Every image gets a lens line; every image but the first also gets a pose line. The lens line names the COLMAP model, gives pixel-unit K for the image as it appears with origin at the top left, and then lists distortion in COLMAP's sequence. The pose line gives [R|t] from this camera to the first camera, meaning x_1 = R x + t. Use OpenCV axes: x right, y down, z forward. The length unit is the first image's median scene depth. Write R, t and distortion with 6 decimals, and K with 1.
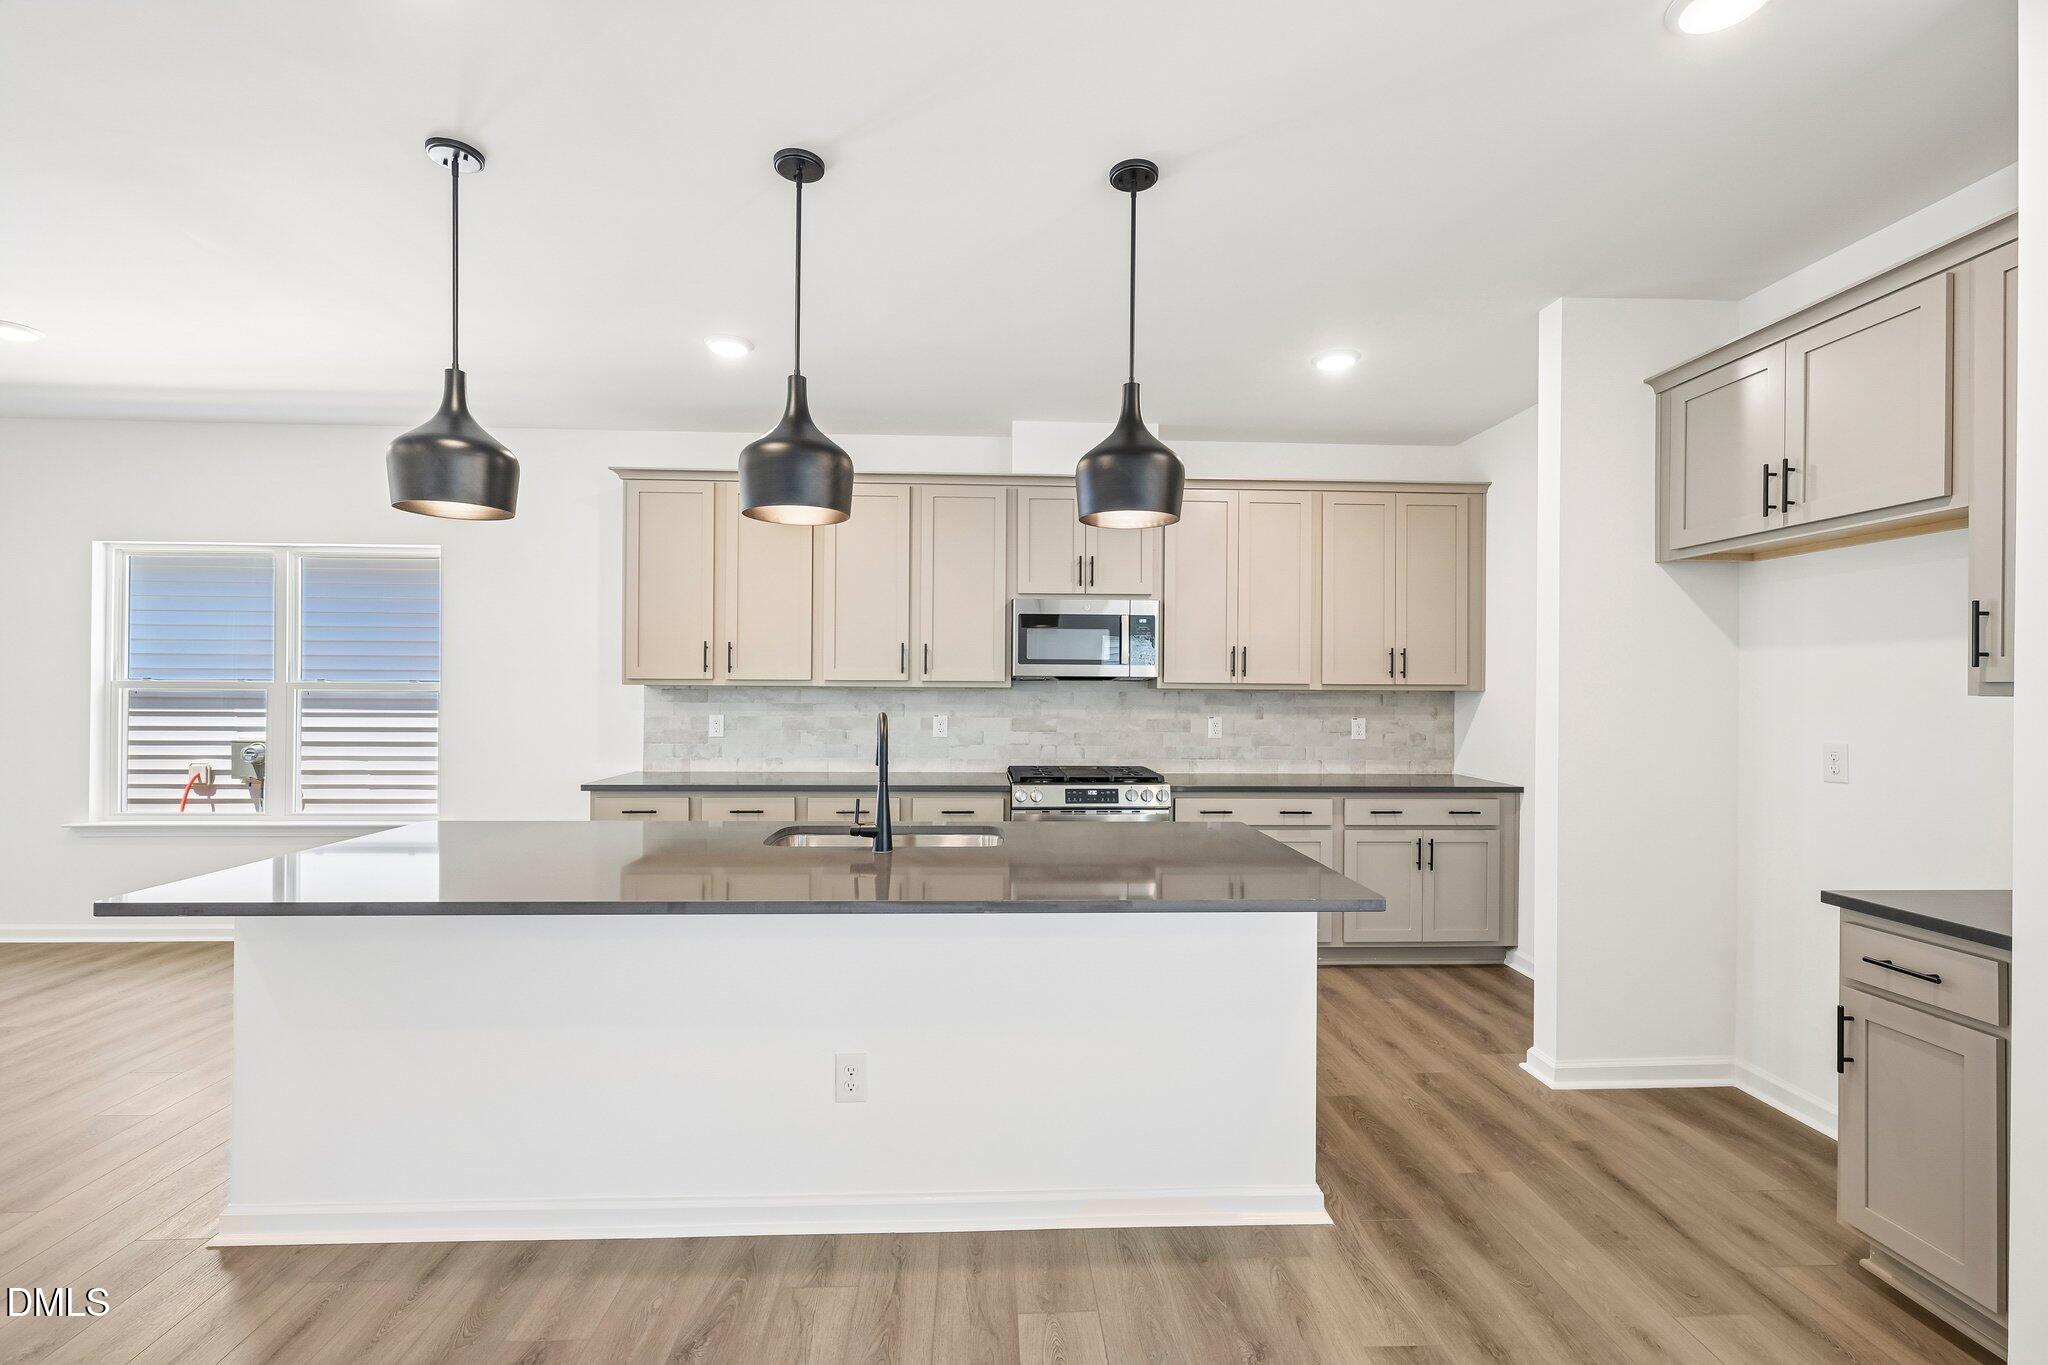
lens RADIAL K [[884.1, 0, 1024.4], [0, 884.1, 678.9], [0, 0, 1]] dist [-0.001872, -0.000289]
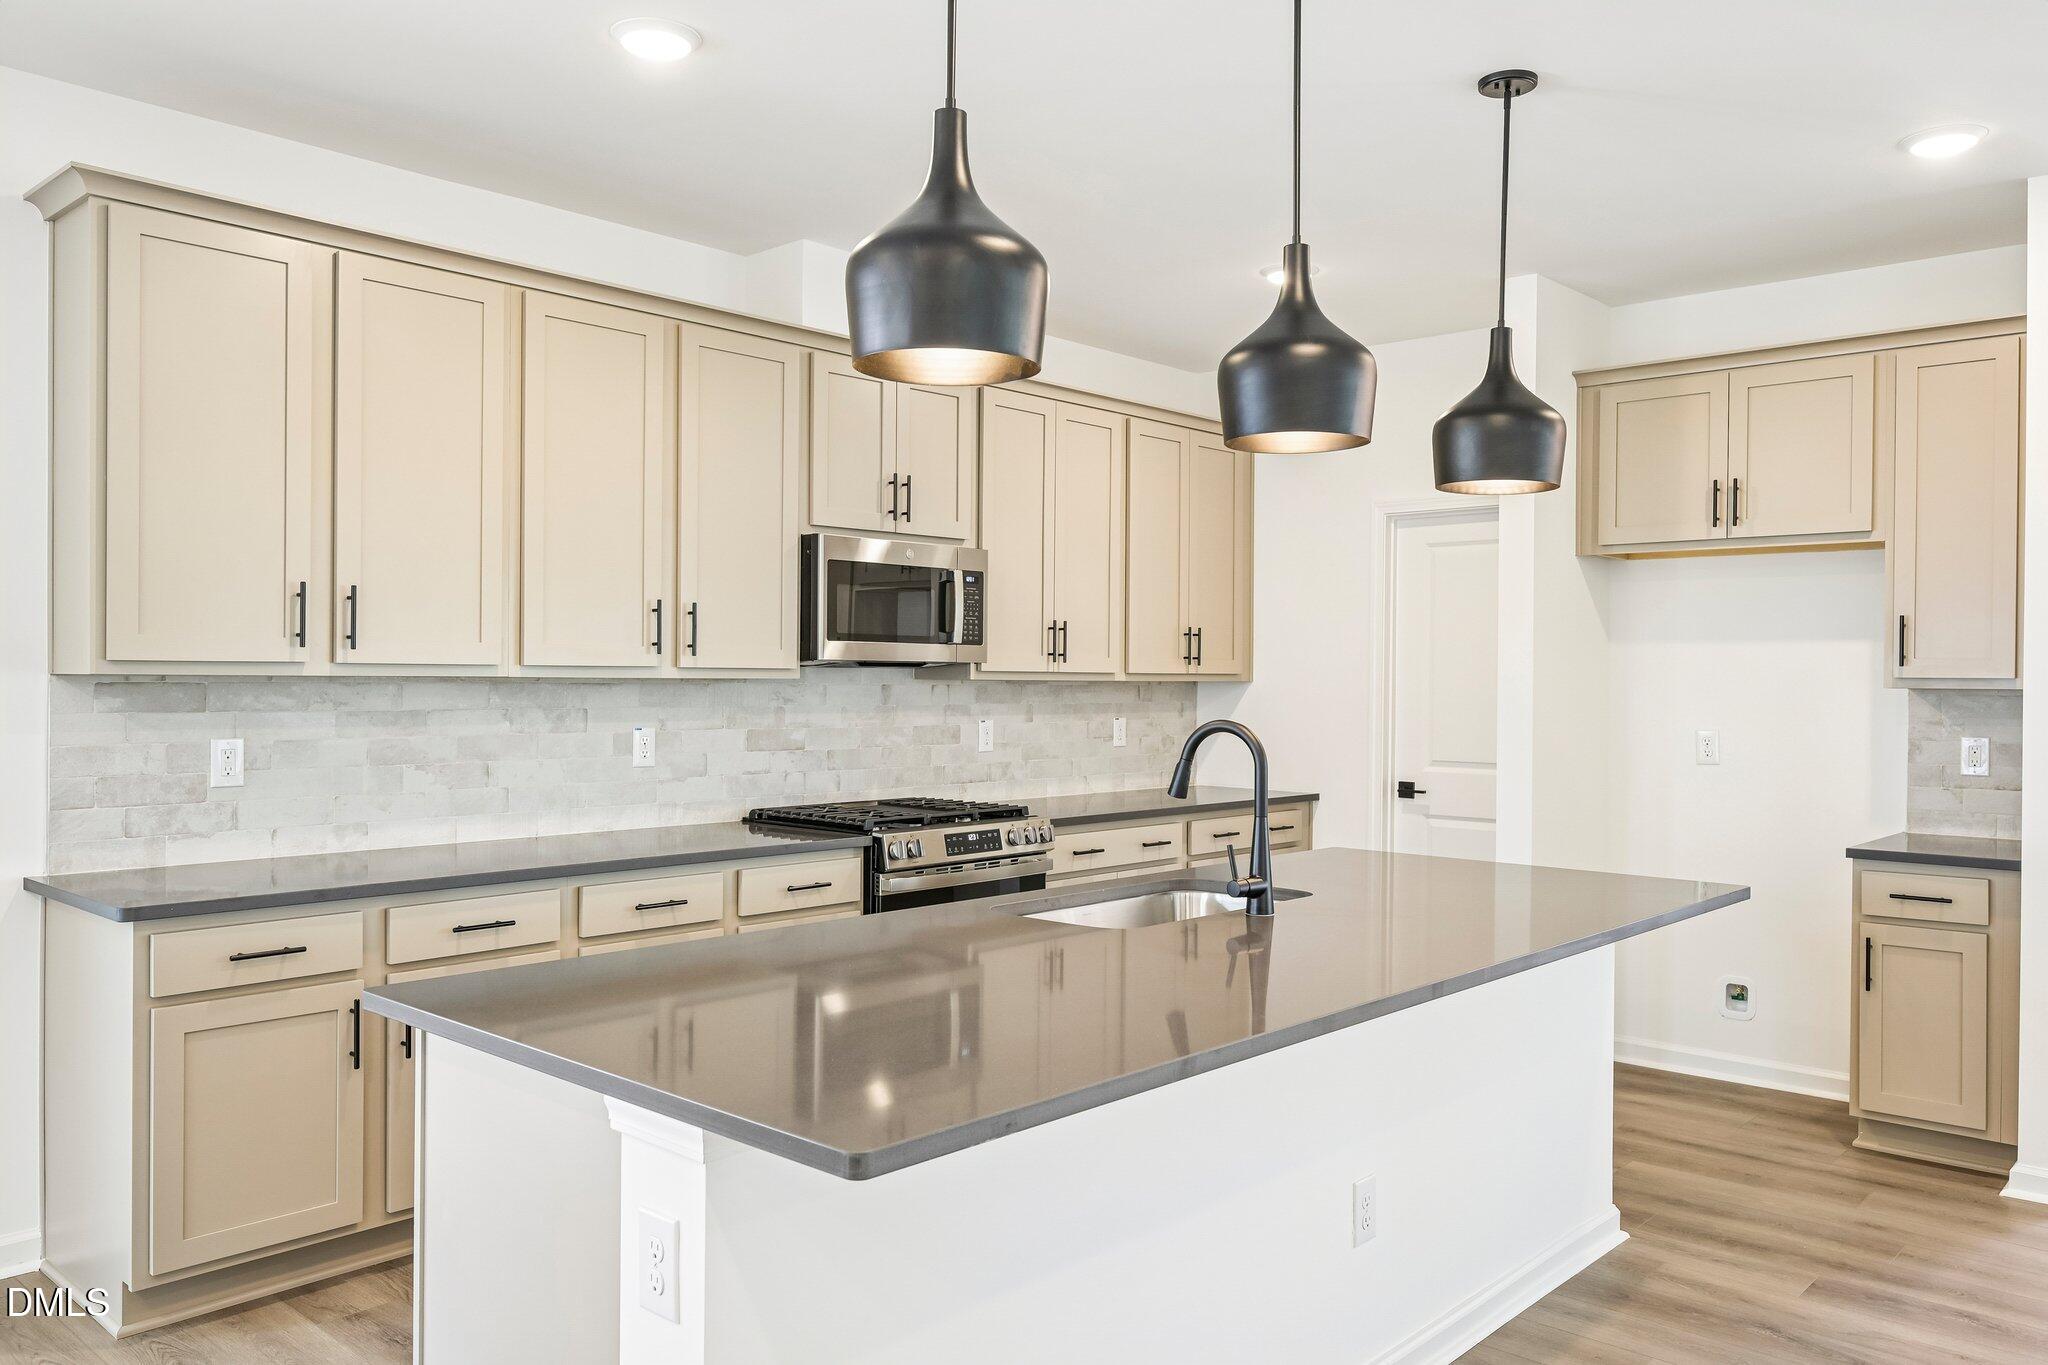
lens RADIAL K [[1530.6, 0, 1022.9], [0, 1530.6, 678.9], [0, 0, 1]] dist [-0.002651, -0.001229]
pose [[0.701889, -0.002054, 0.712283, -0.656108], [-0.009997, 0.999869, 0.012735, -0.004941], [-0.712216, -0.016059, 0.701777, 0.153346]]
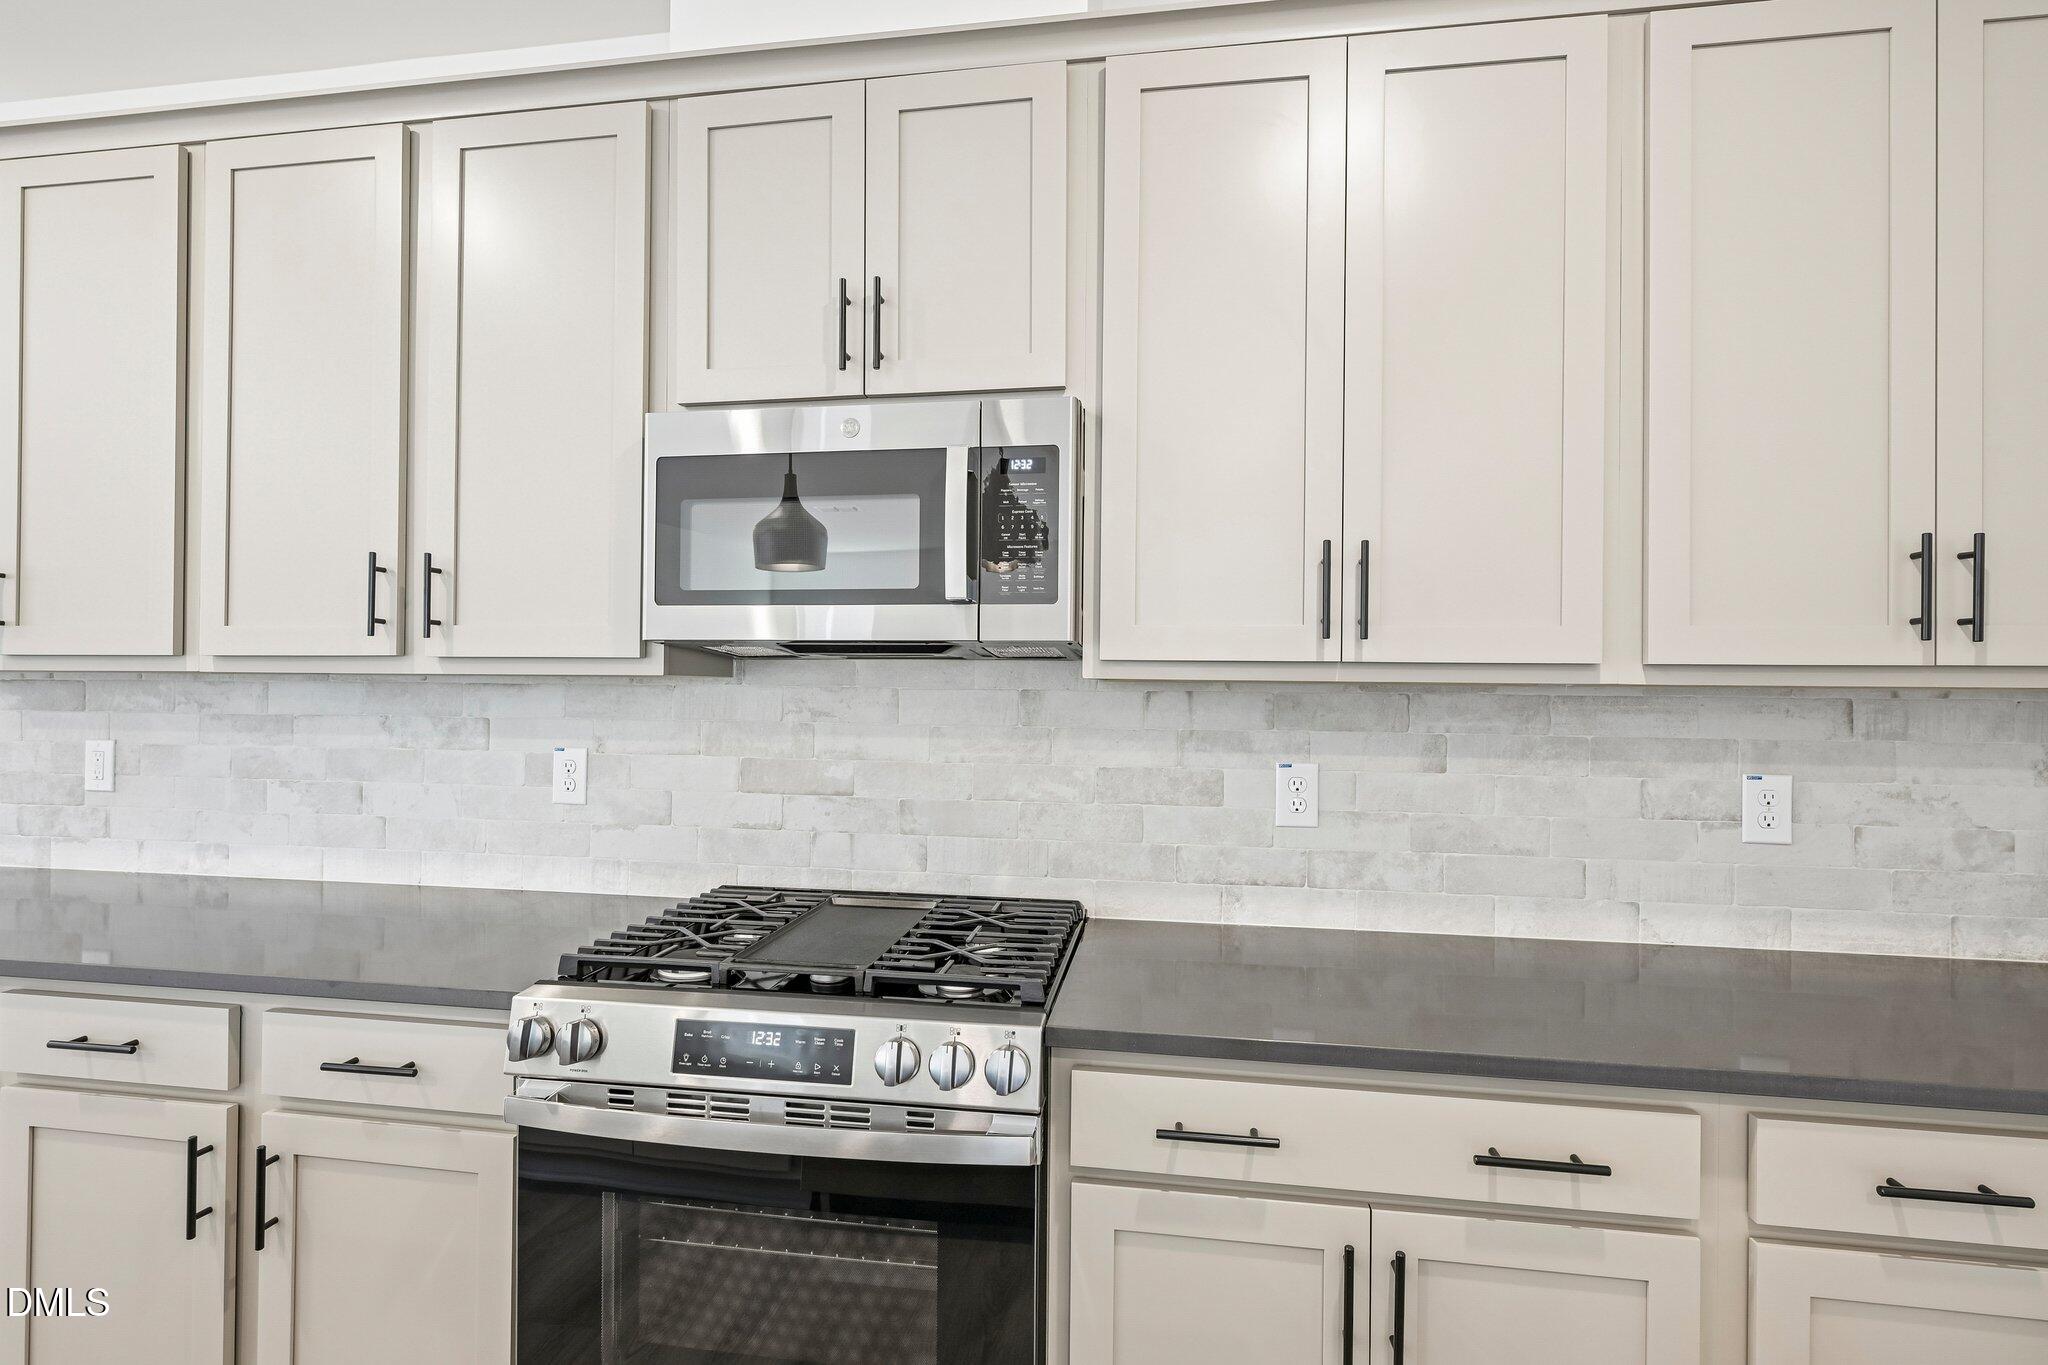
lens RADIAL K [[1001.2, 0, 1030.1], [0, 1001.2, 683.3], [0, 0, 1]] dist [-0.000495, 0.000079]
pose [[0.980256, 0.001999, -0.197724, 0.204321], [-0.000910, 0.999984, 0.005597, 0.010604], [0.197732, -0.005306, 0.980242, 0.640848]]
